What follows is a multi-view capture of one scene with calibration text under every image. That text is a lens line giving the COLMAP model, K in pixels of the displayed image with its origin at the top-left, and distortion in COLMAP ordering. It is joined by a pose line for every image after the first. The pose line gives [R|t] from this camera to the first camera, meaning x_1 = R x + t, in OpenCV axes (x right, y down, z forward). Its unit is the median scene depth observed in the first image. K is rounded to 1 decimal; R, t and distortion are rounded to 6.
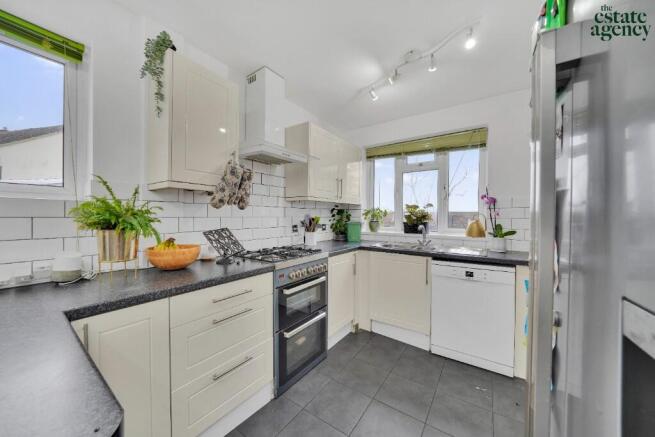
lens RADIAL K [[228.8, 0, 329.5], [0, 228.8, 219.6], [0, 0, 1]] dist [-0.009093, -0.000124]
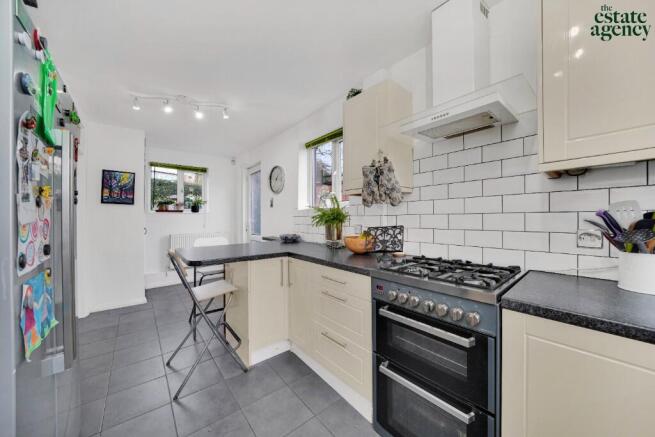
lens RADIAL K [[228.8, 0, 327.7], [0, 228.8, 217.9], [0, 0, 1]] dist [-0.009093, -0.000124]
pose [[-0.258623, -0.002177, -0.965976, 0.454890], [-0.004161, 0.999991, -0.001140, 0.004013], [0.965969, 0.003724, -0.258629, 0.769632]]
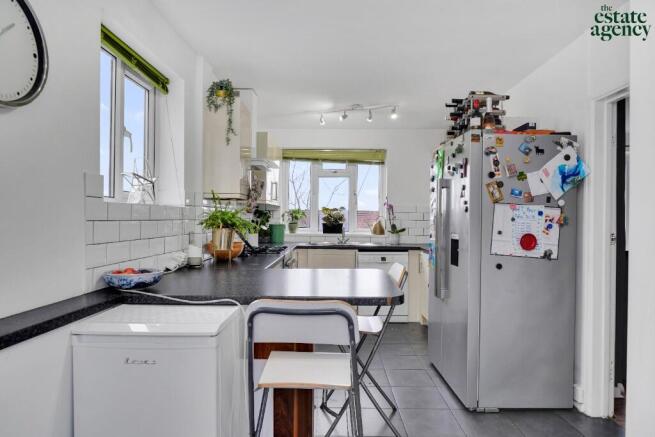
lens RADIAL K [[362.1, 0, 327.3], [0, 362.1, 219.4], [0, 0, 1]] dist [-0.000489, 0.000039]
pose [[0.837744, 0.000164, 0.546064, -0.658618], [0.001559, 0.999995, -0.002693, -0.003164], [-0.546061, 0.003107, 0.837739, -0.510610]]
